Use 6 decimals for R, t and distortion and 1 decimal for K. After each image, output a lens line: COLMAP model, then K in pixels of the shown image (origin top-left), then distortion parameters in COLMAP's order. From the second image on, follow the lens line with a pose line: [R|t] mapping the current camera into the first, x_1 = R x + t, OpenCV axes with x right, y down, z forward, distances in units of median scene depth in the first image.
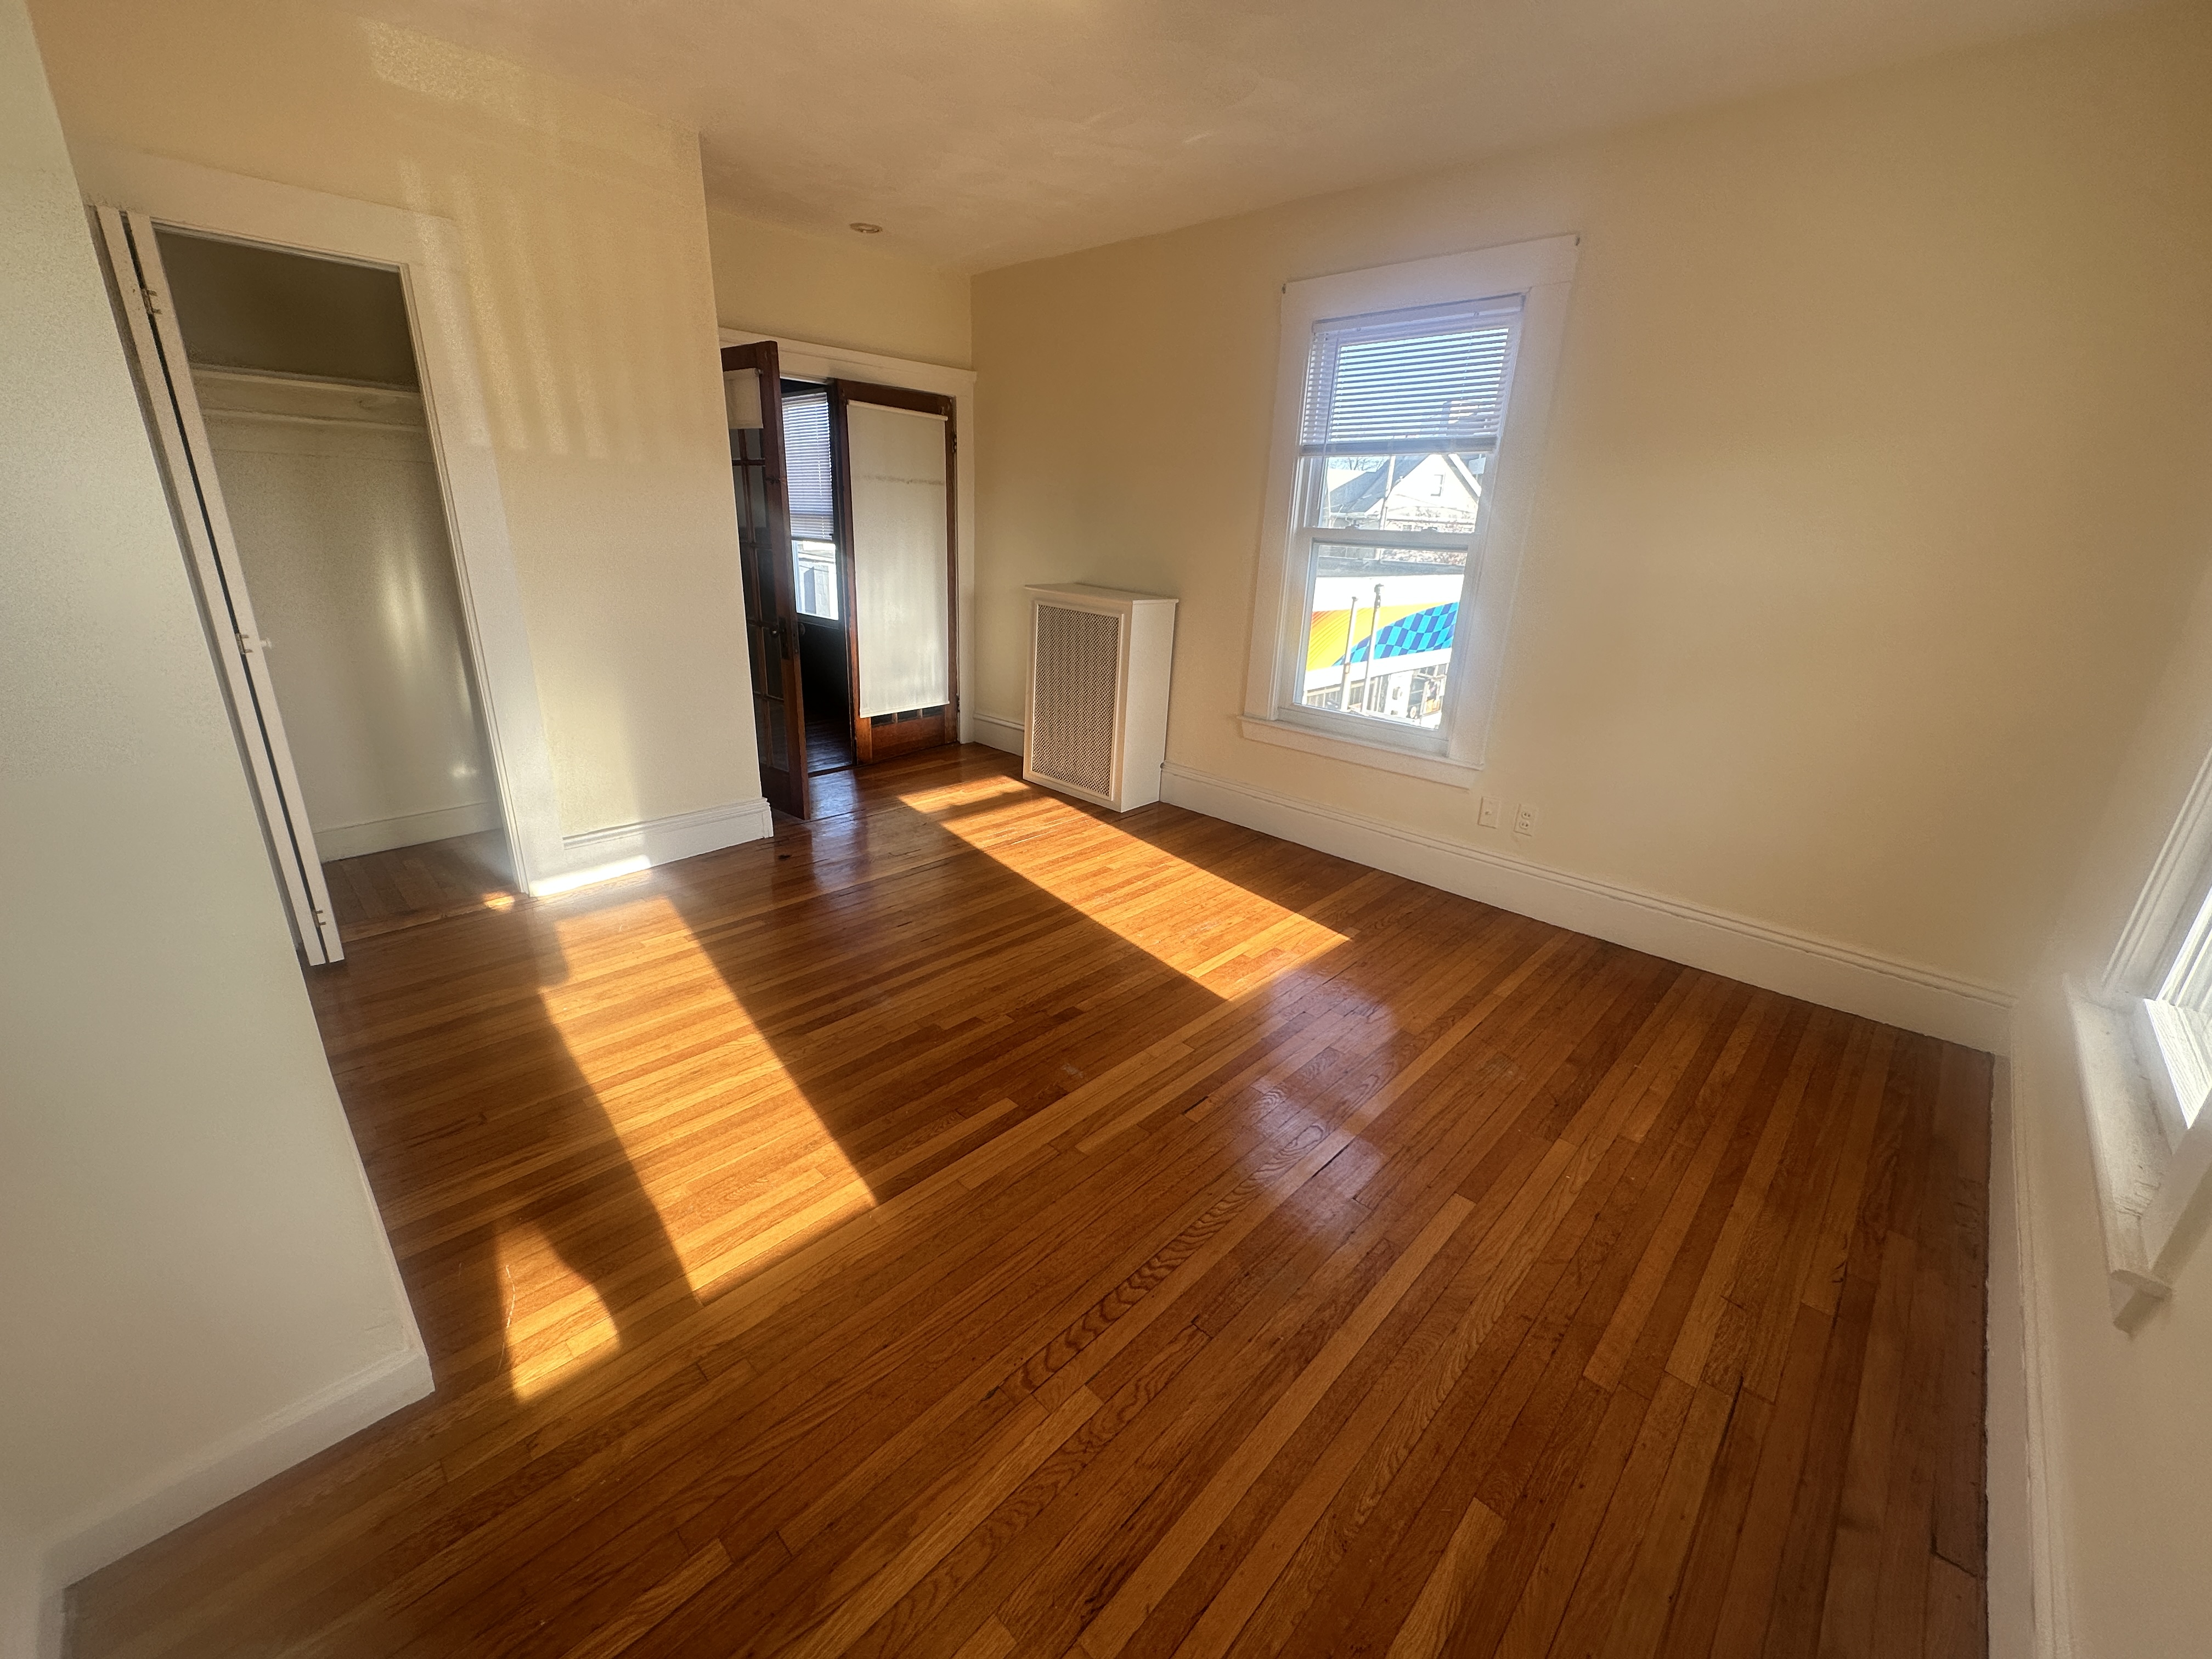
lens RADIAL K [[876.8, 0, 1109.0], [0, 876.8, 824.9], [0, 0, 1]] dist [-0.000972, -0.000285]
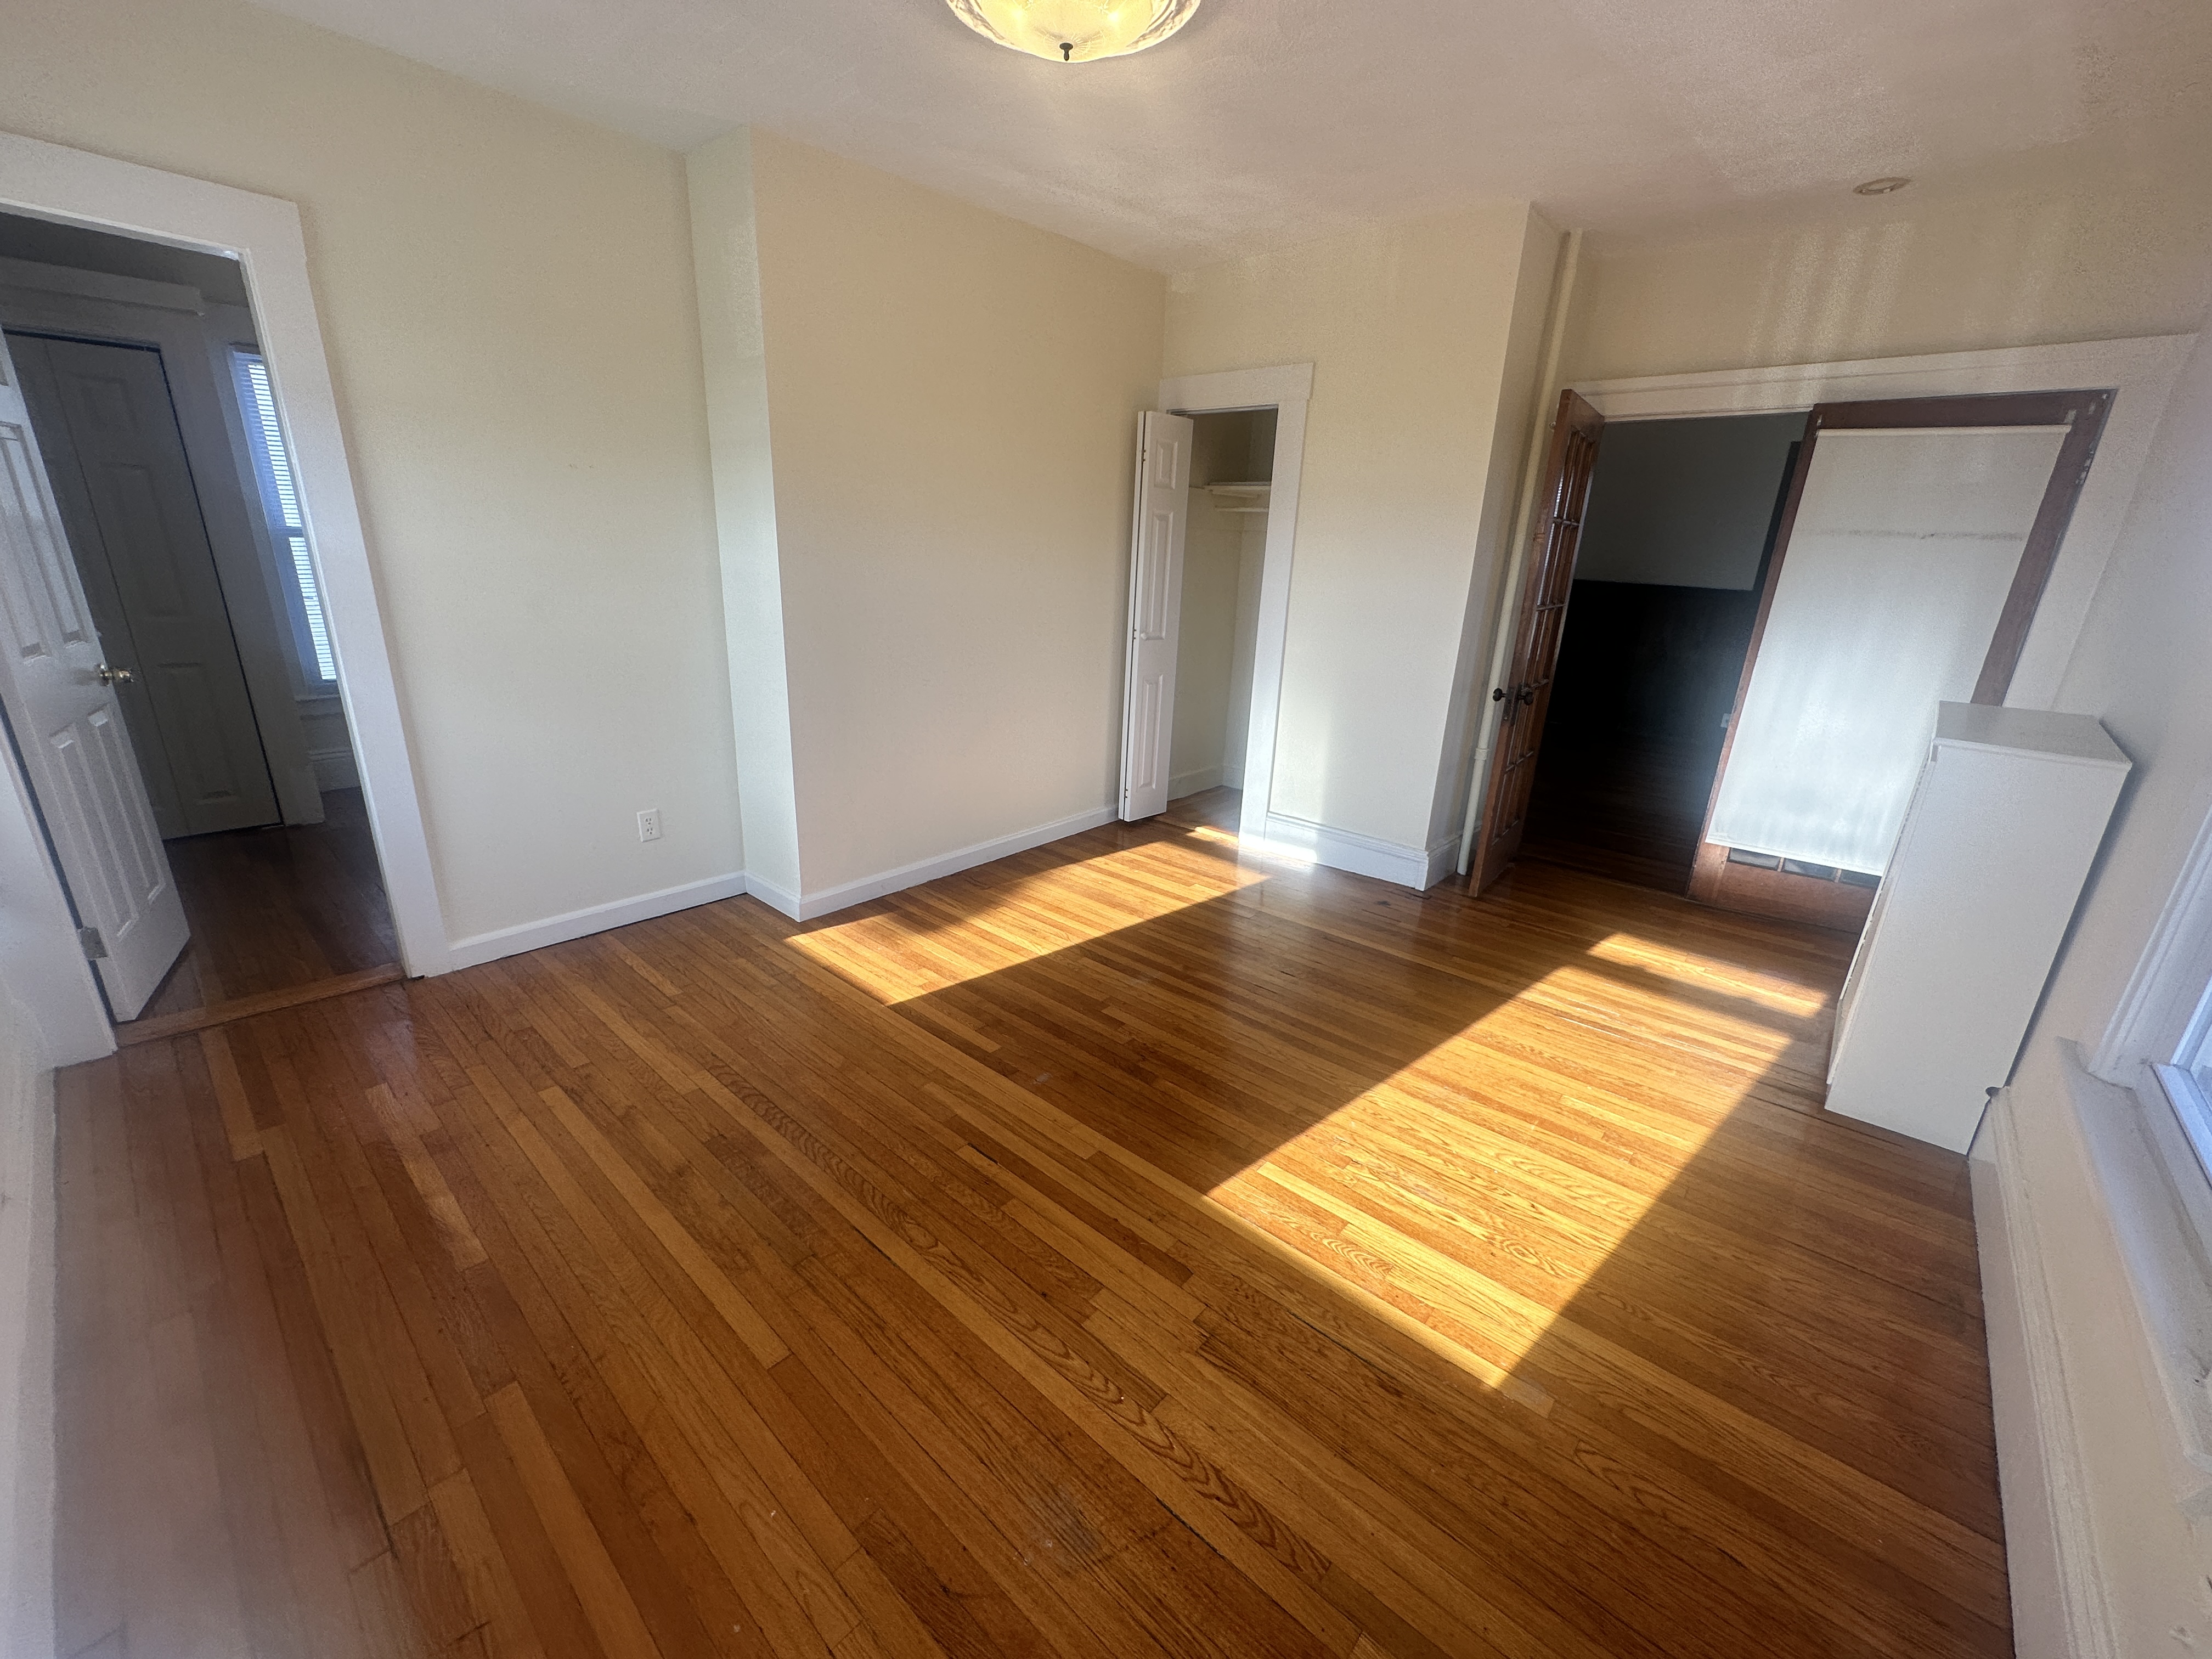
lens RADIAL K [[876.8, 0, 1109.9], [0, 876.8, 828.8], [0, 0, 1]] dist [-0.000972, -0.000285]
pose [[0.047889, 0.274975, -0.960258, 0.638637], [-0.362498, 0.900602, 0.239814, -0.191412], [0.930753, 0.336607, 0.142807, 0.604061]]
